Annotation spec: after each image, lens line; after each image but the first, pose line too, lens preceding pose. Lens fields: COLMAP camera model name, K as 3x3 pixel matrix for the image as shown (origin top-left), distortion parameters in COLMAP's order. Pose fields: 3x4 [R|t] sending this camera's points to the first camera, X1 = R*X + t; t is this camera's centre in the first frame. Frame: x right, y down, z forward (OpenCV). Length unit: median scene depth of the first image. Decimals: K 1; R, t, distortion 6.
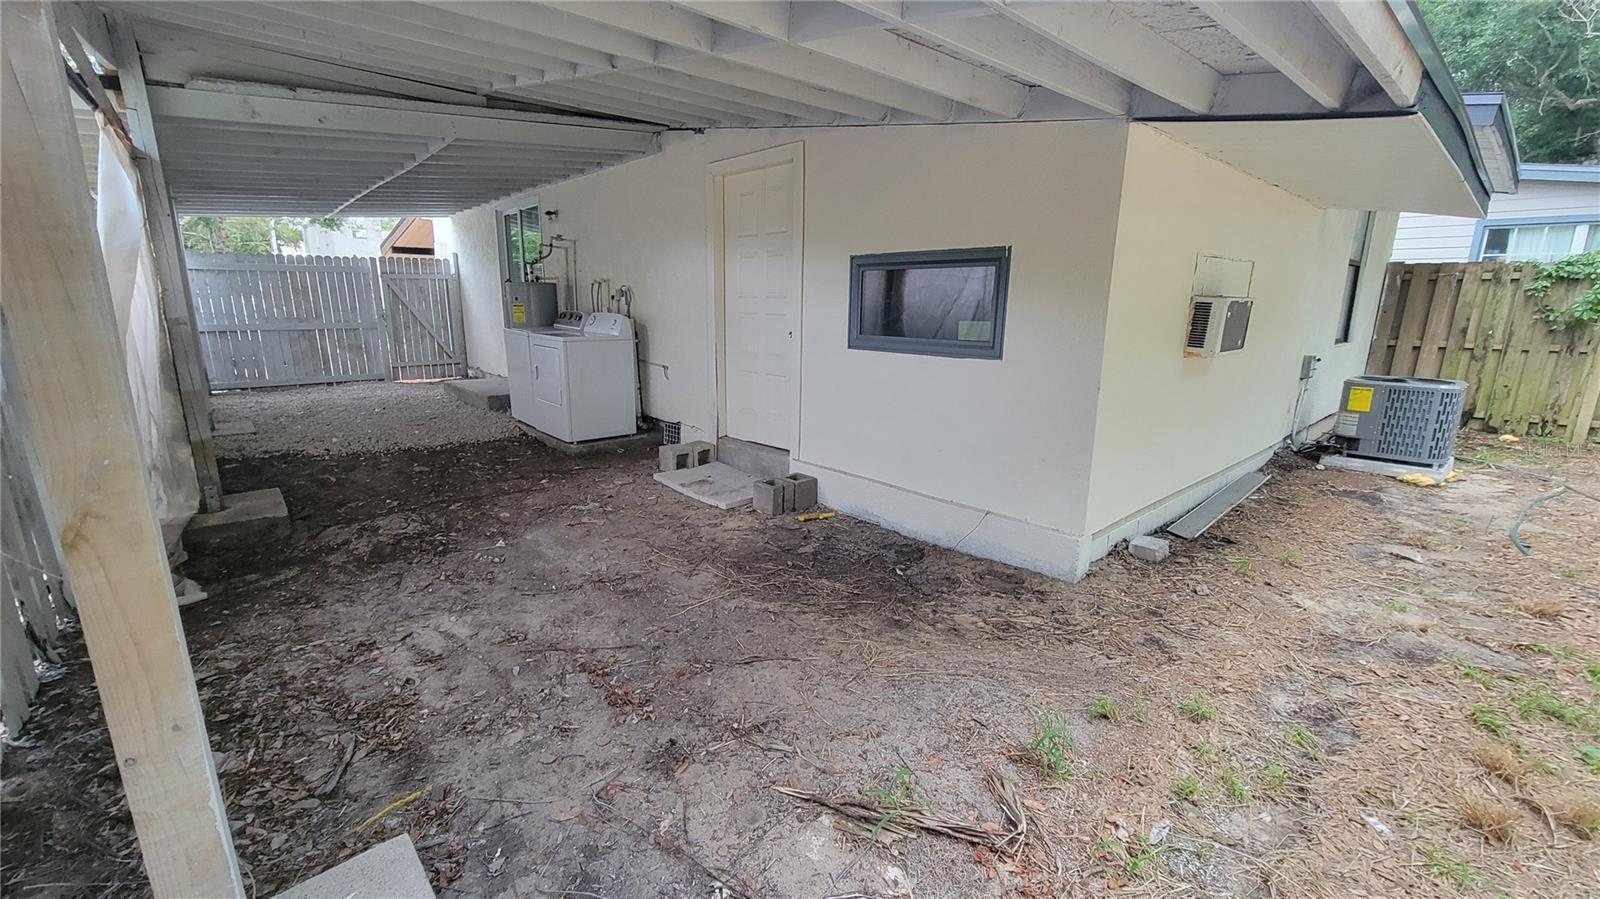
lens RADIAL K [[651.7, 0, 791.3], [0, 651.7, 450.8], [0, 0, 1]] dist [-0.003103, 0.001087]
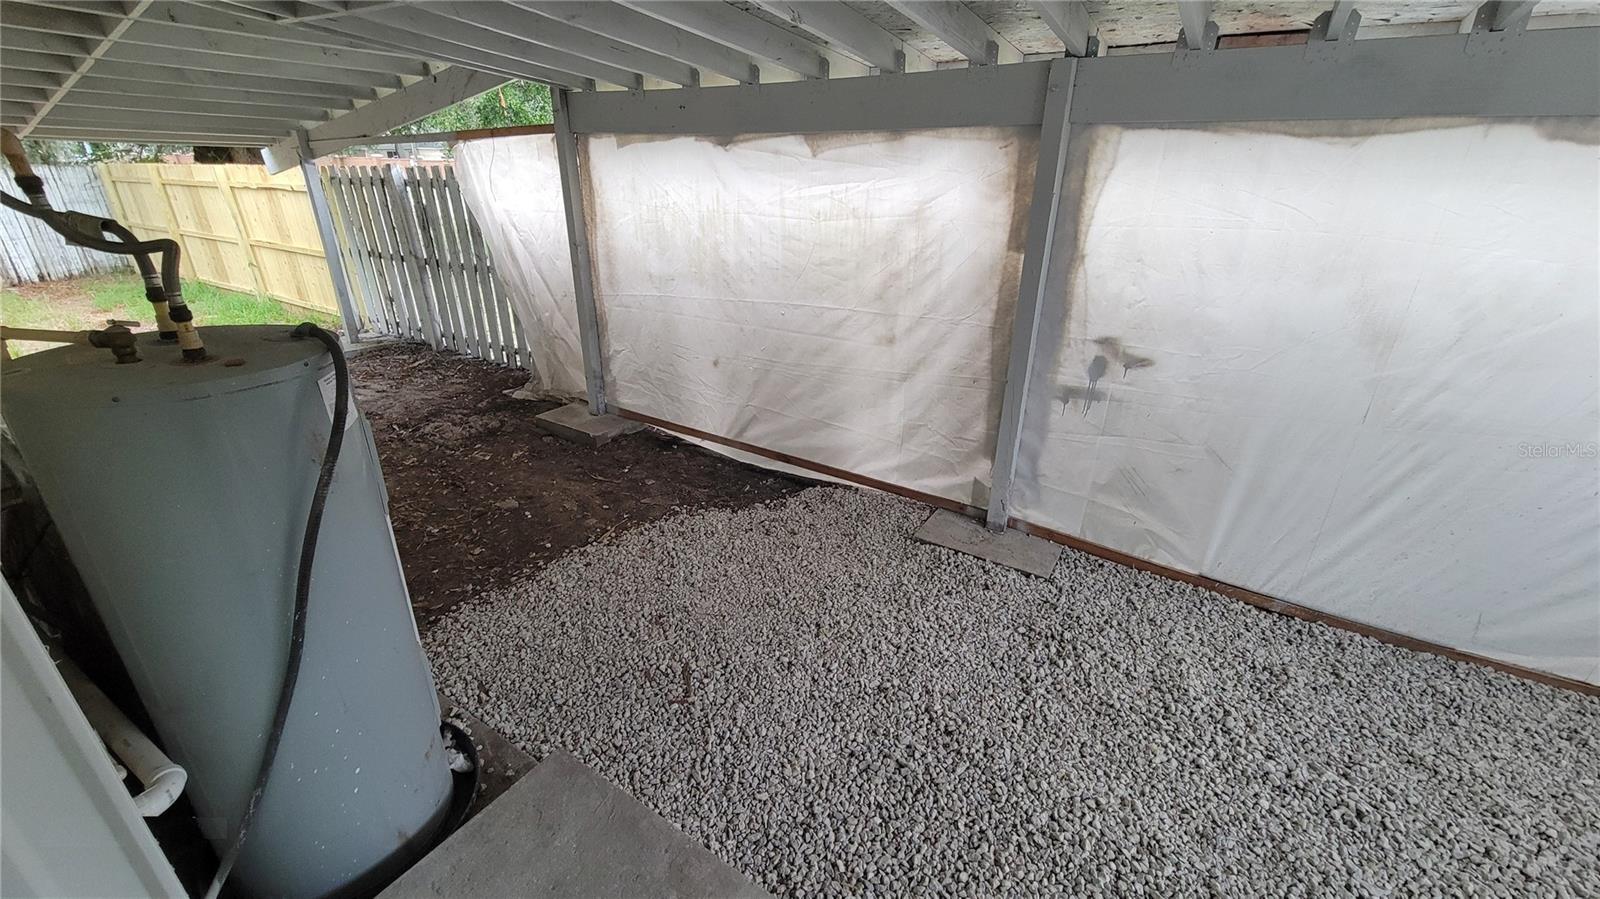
lens RADIAL K [[651.7, 0, 789.6], [0, 651.7, 450.8], [0, 0, 1]] dist [-0.003103, 0.001087]
pose [[-0.963620, 0.083238, -0.253984, -0.702130], [-0.085041, 0.805399, 0.586601, -0.488538], [0.253385, 0.586860, -0.769020, 1.632549]]
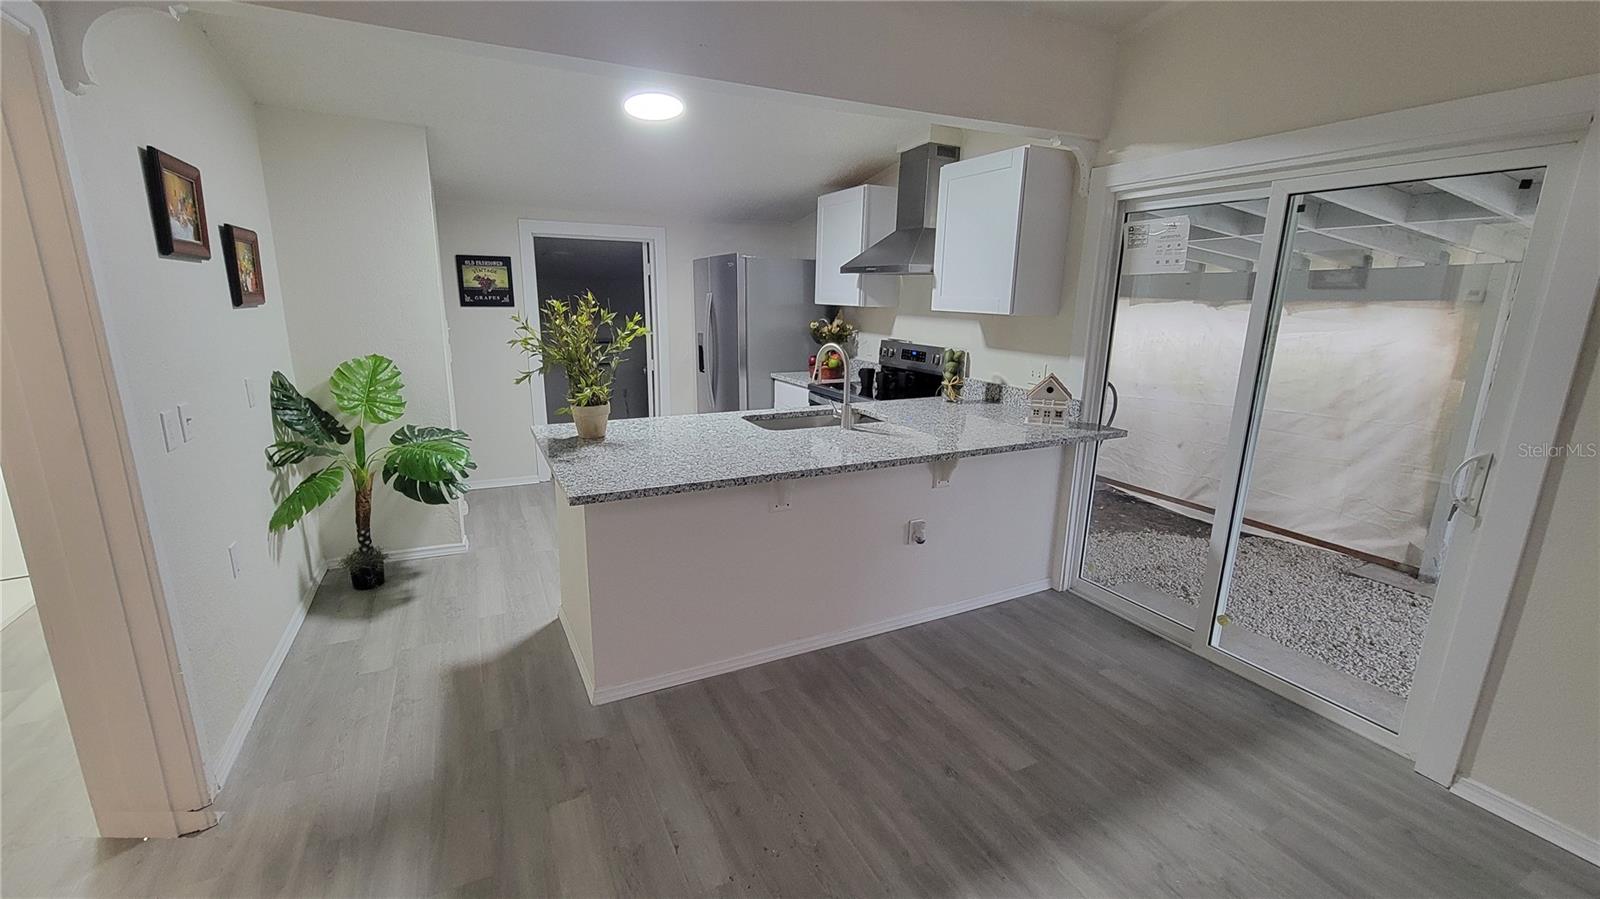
lens RADIAL K [[651.7, 0, 790.5], [0, 651.7, 450.6], [0, 0, 1]] dist [-0.003103, 0.001087]
pose [[-0.965869, -0.088539, 0.243428, -0.406600], [0.029078, 0.896767, 0.441546, -0.638235], [-0.257392, 0.433554, -0.863586, 2.175755]]
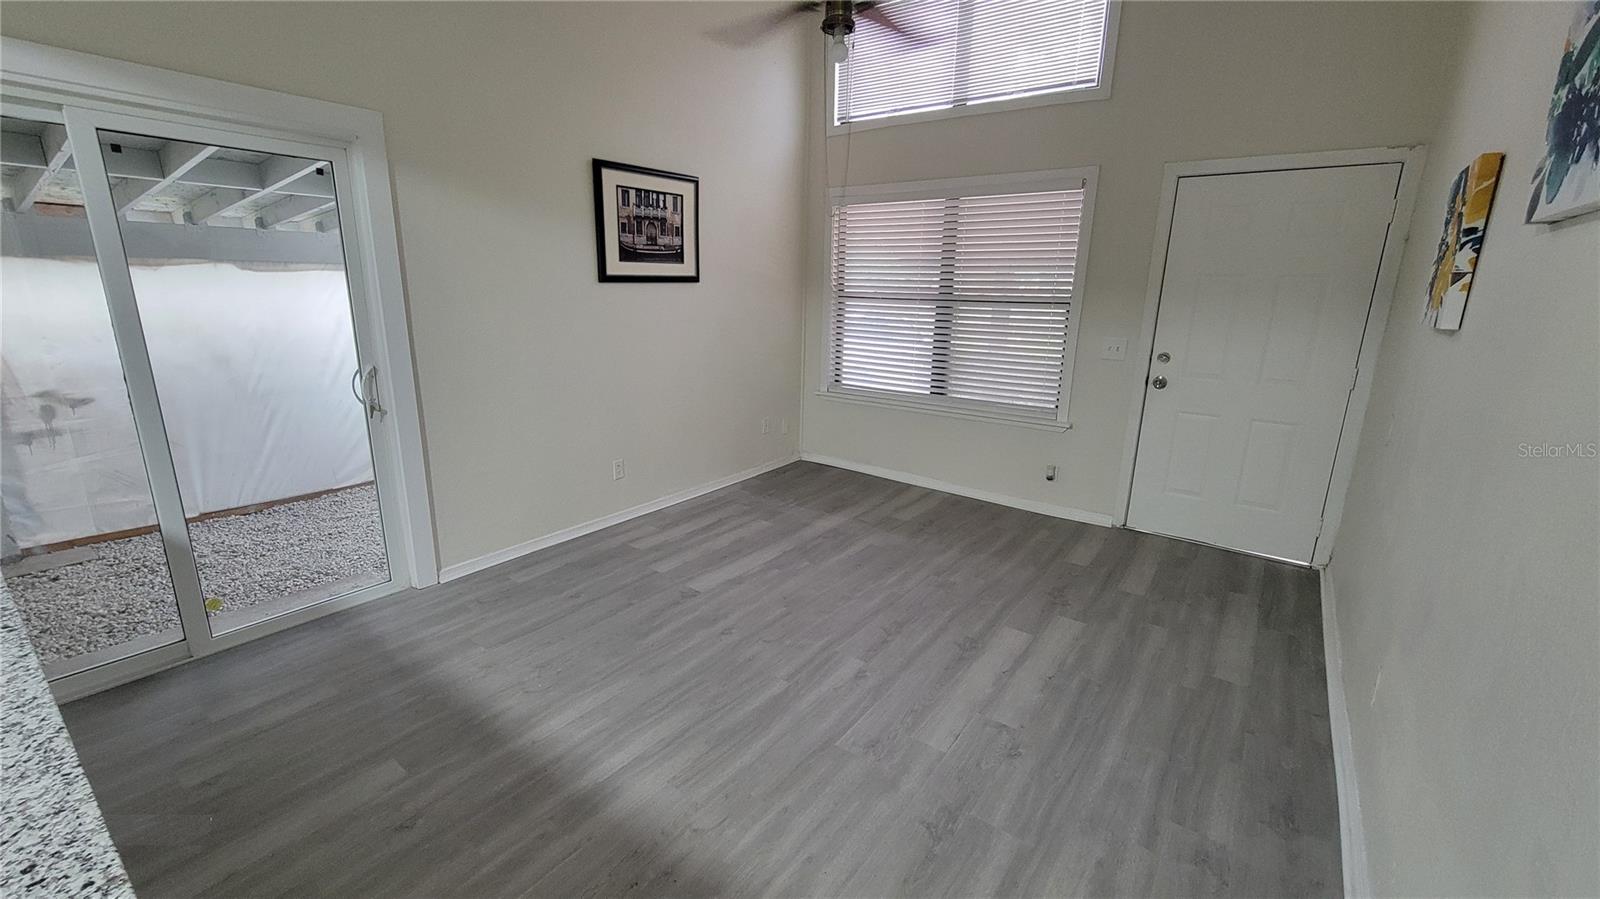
lens RADIAL K [[651.7, 0, 793.9], [0, 651.7, 448.7], [0, 0, 1]] dist [-0.003103, 0.001087]
pose [[0.208710, 0.231162, -0.950265, -0.074999], [-0.236016, 0.954850, 0.180440, -0.567246], [0.949071, 0.186618, 0.253845, 1.936158]]
